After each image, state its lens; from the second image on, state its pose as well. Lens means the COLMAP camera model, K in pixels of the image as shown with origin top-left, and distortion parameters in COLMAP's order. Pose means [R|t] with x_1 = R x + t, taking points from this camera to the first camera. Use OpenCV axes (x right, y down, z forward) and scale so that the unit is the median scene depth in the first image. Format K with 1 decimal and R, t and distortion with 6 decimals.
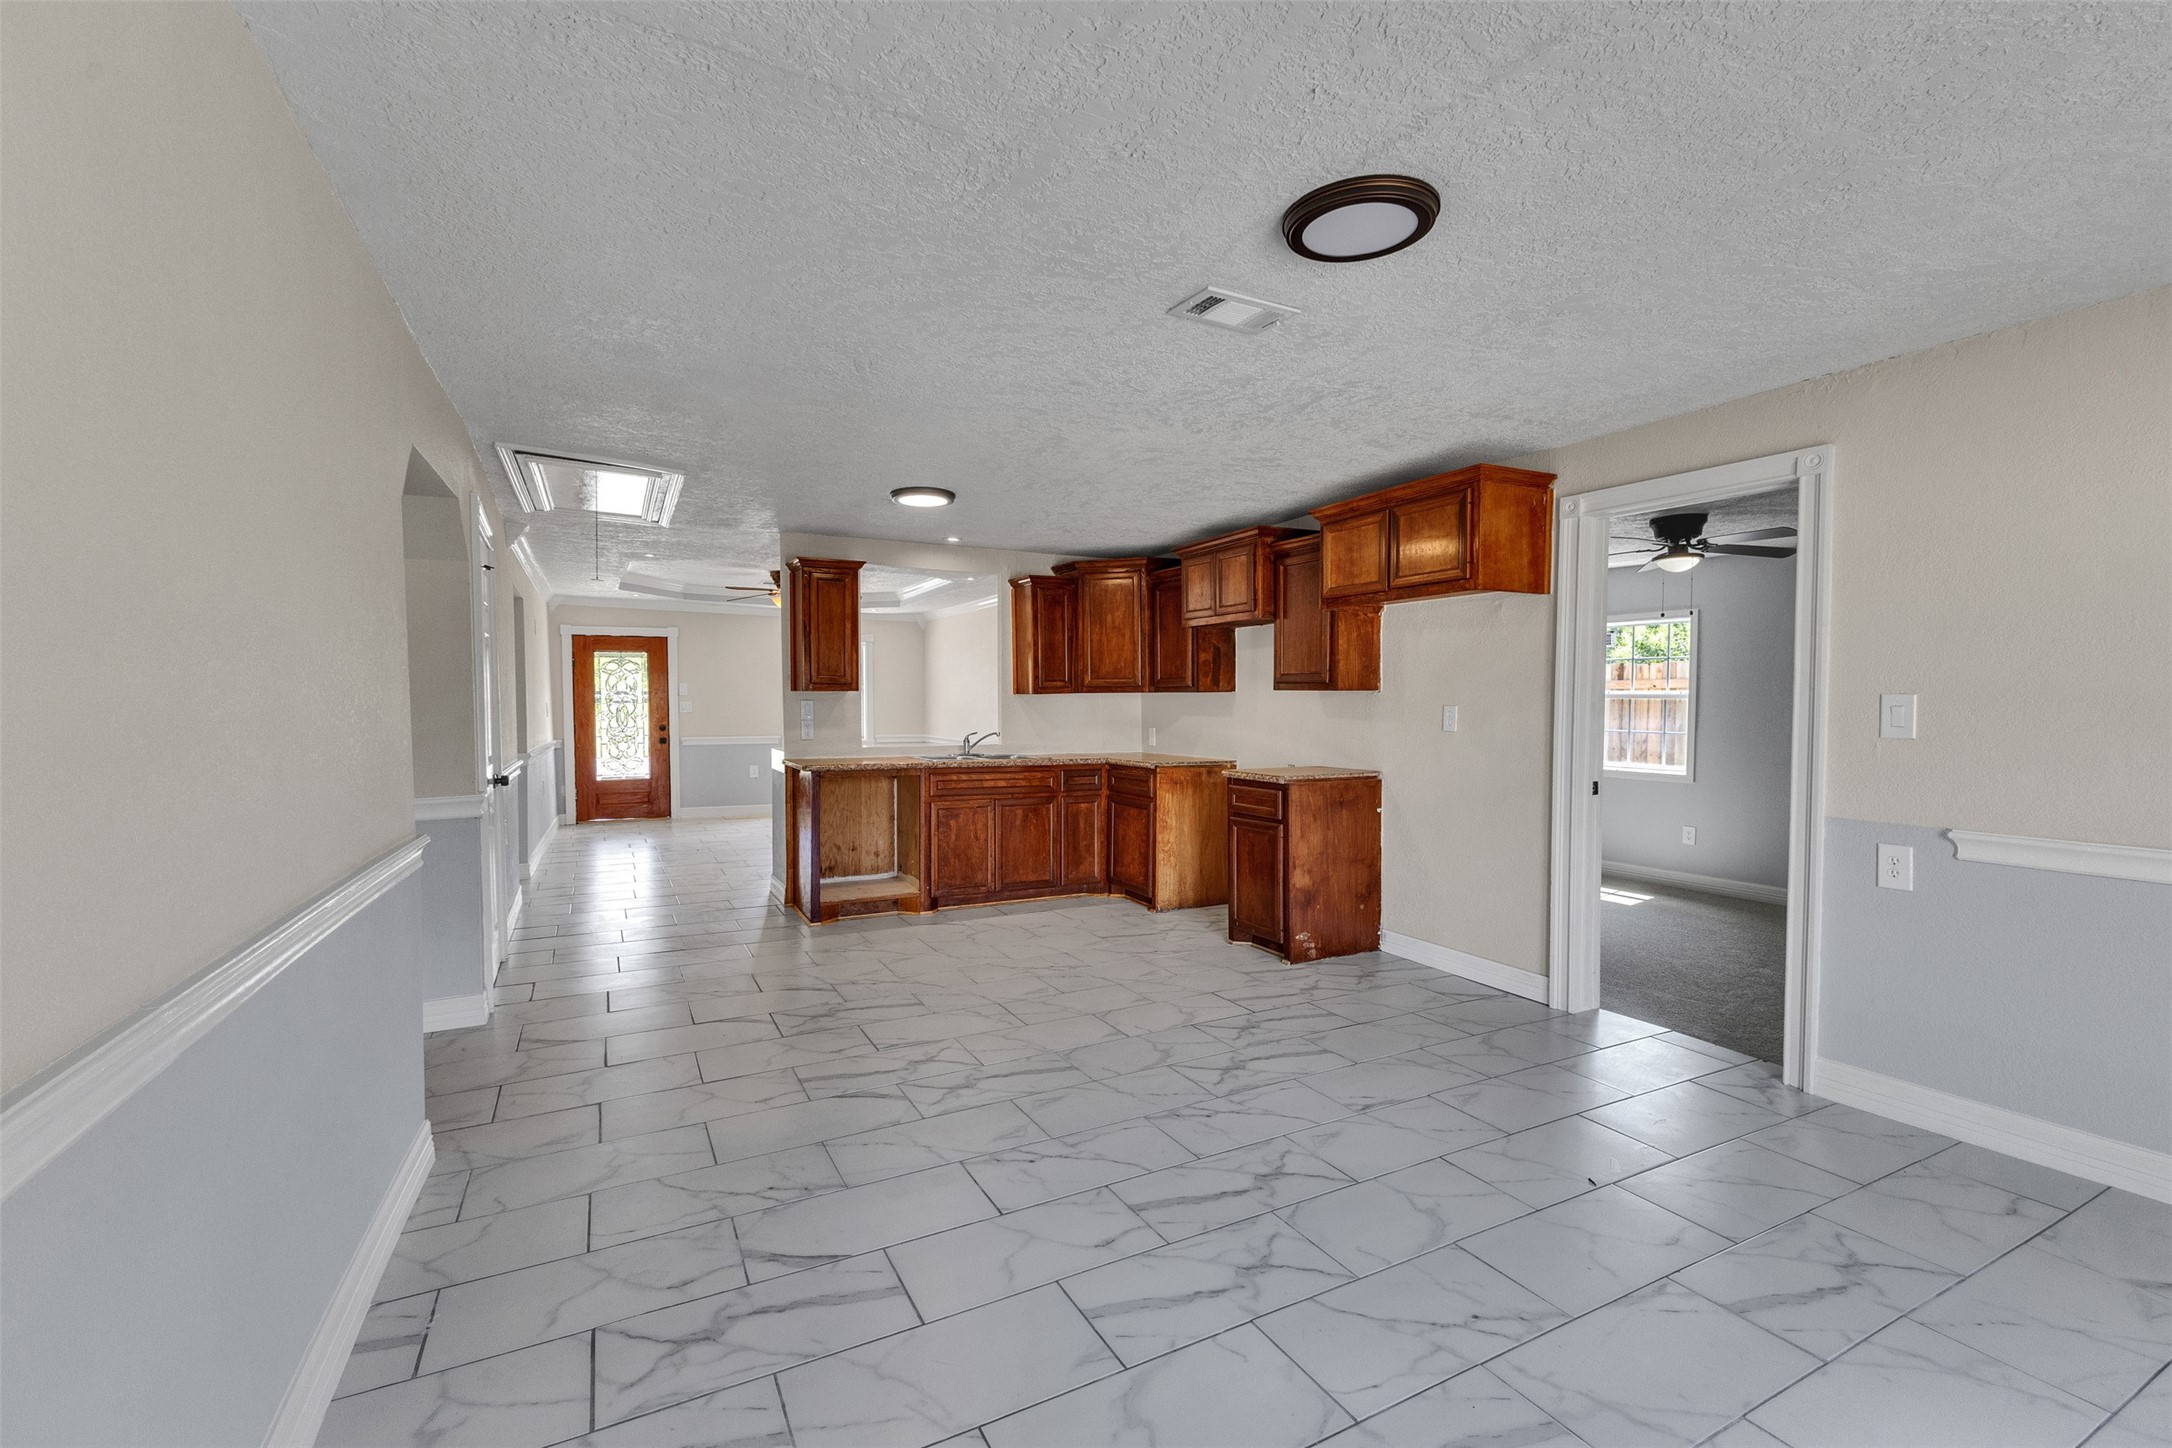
lens RADIAL K [[922.8, 0, 1087.5], [0, 922.8, 728.0], [0, 0, 1]] dist [0.007242, 0.000309]
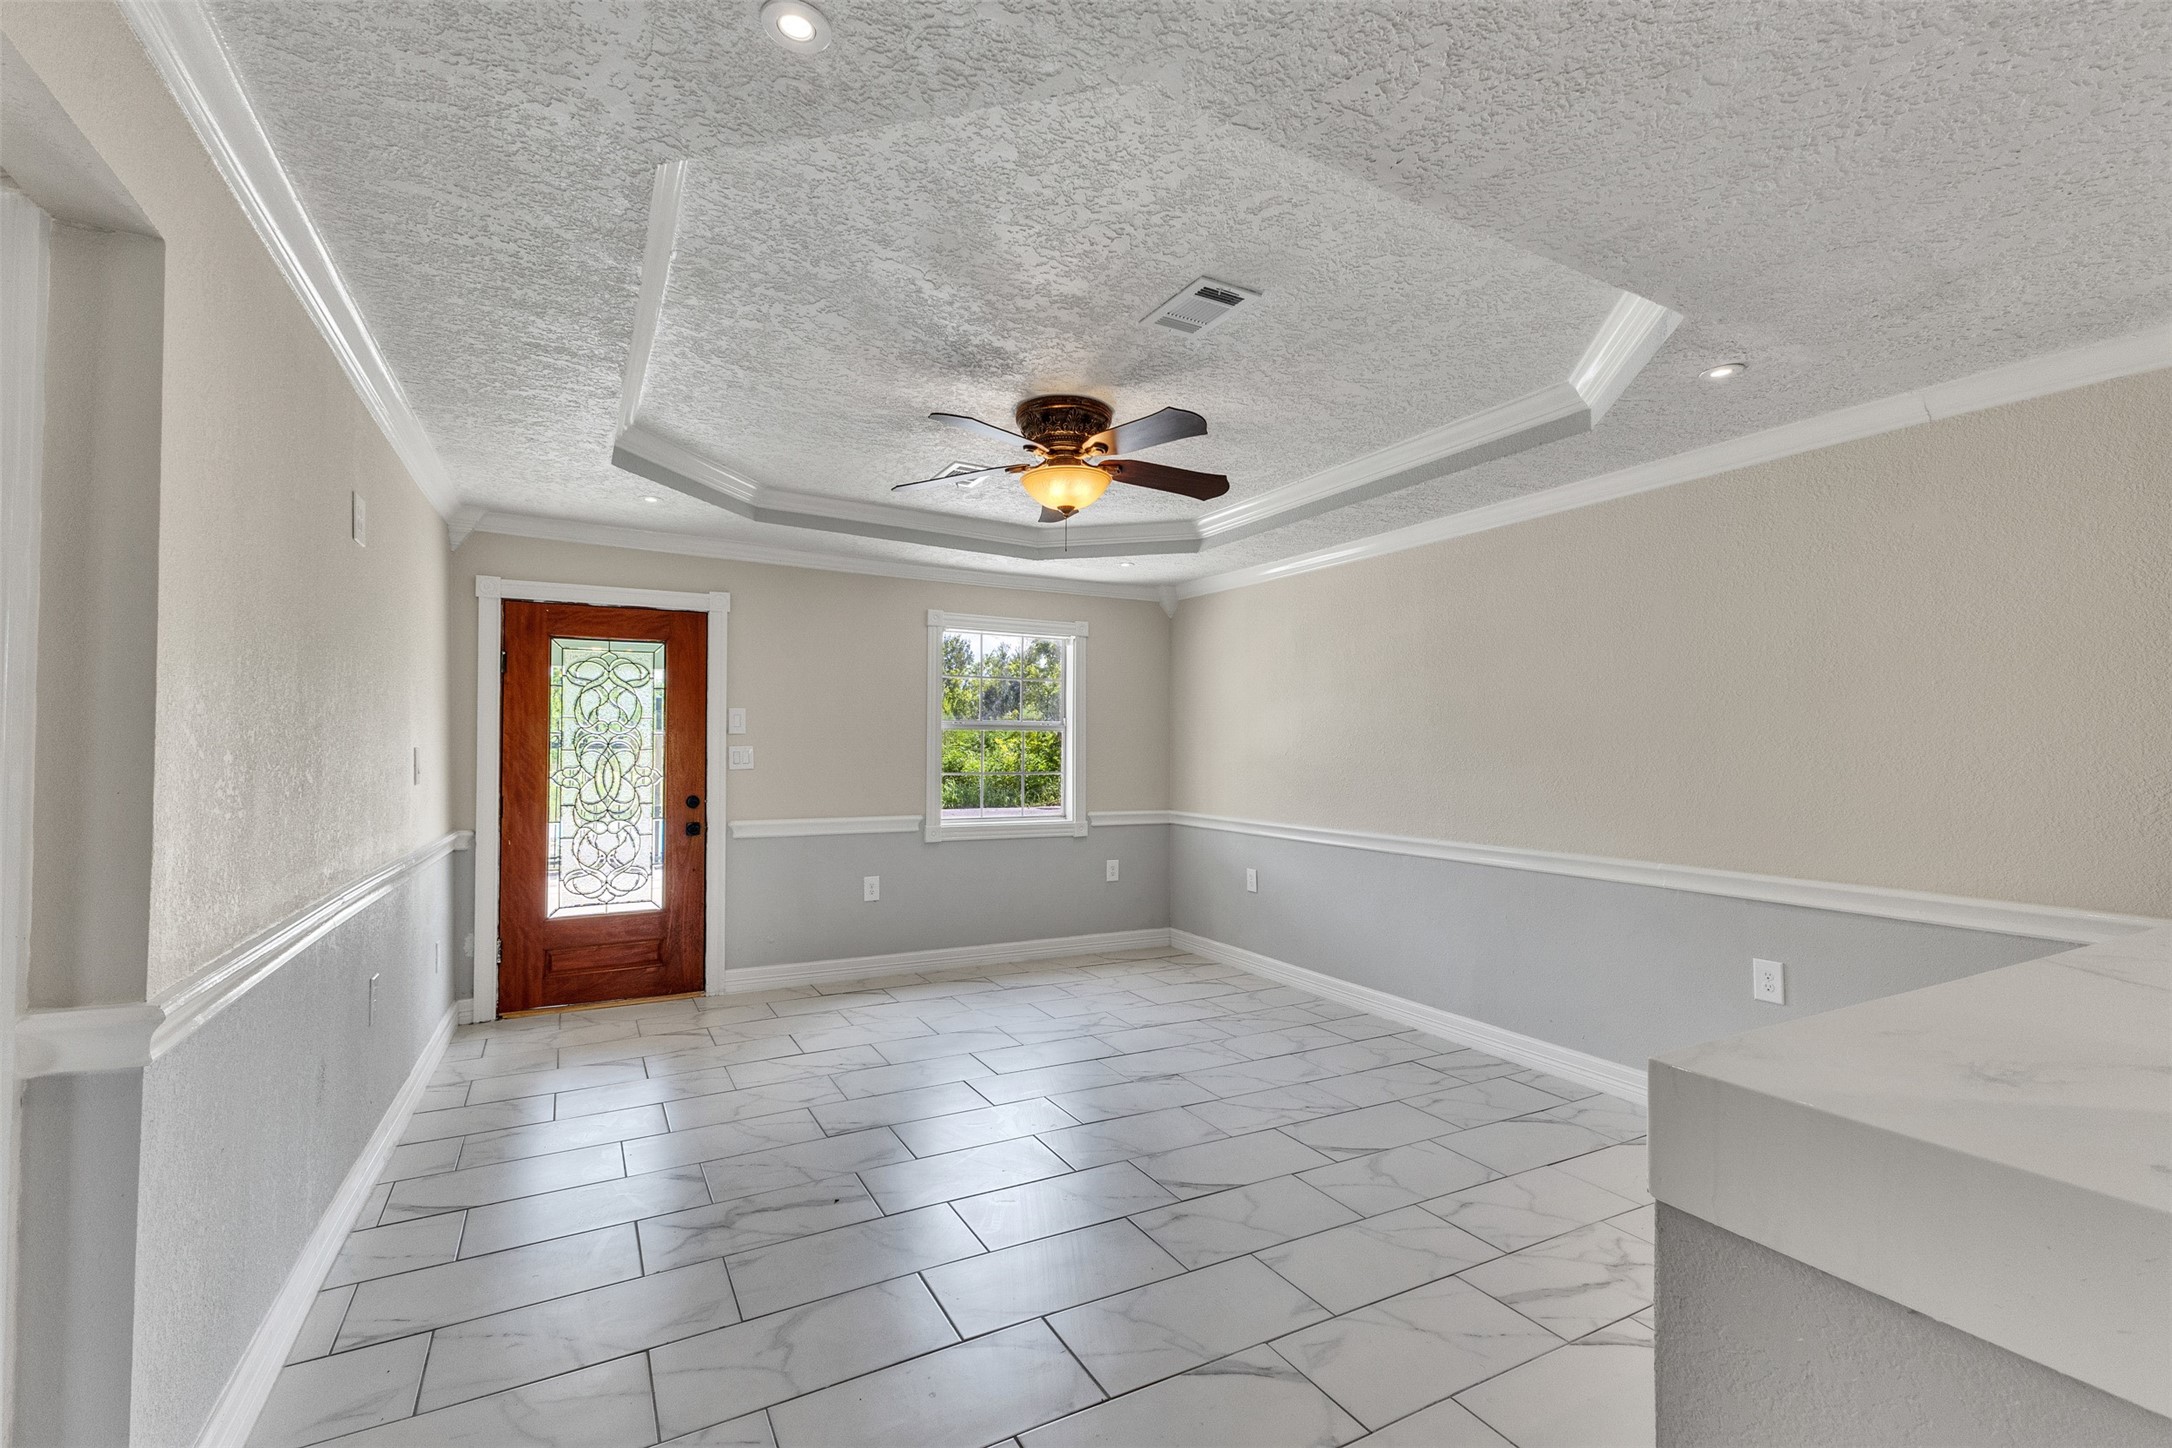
lens RADIAL K [[922.8, 0, 1084.5], [0, 922.8, 732.0], [0, 0, 1]] dist [0.007242, 0.000309]
pose [[0.999880, 0.005930, 0.014330, -0.479128], [-0.005195, 0.998693, -0.050841, -0.023529], [-0.014613, 0.050760, 0.998604, 0.941098]]
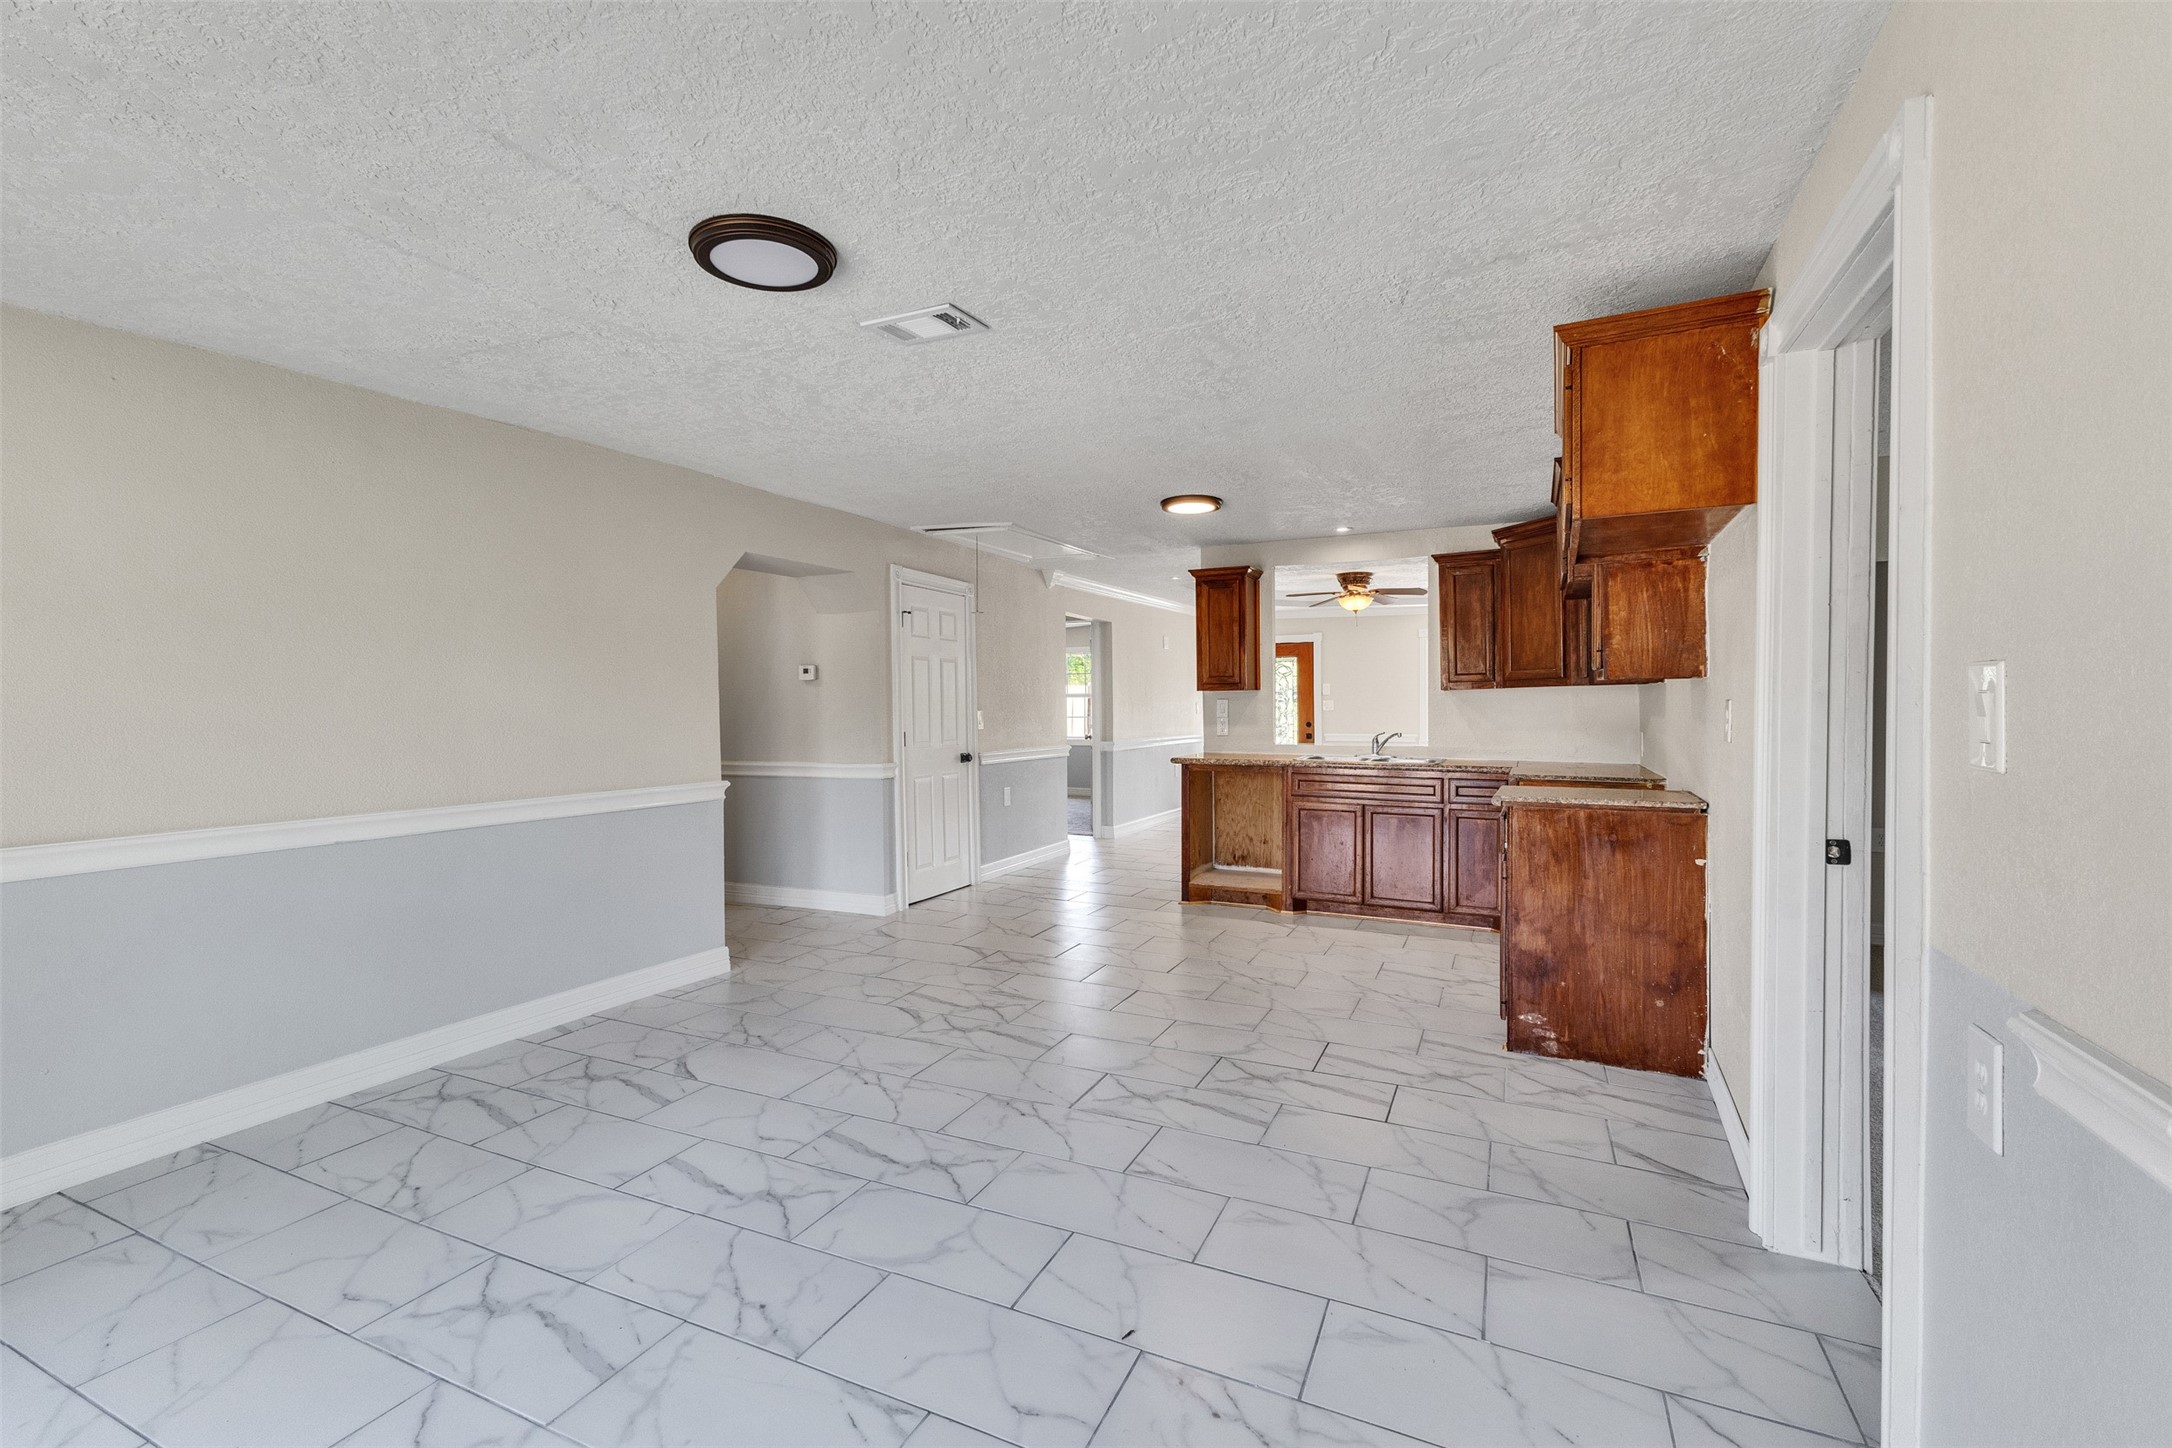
lens RADIAL K [[922.8, 0, 1082.4], [0, 922.8, 726.4], [0, 0, 1]] dist [0.007242, 0.000309]
pose [[0.610045, 0.014678, -0.792231, 0.449562], [-0.015005, 0.999863, 0.006970, -0.003120], [0.792225, 0.007636, 0.610182, 0.206963]]
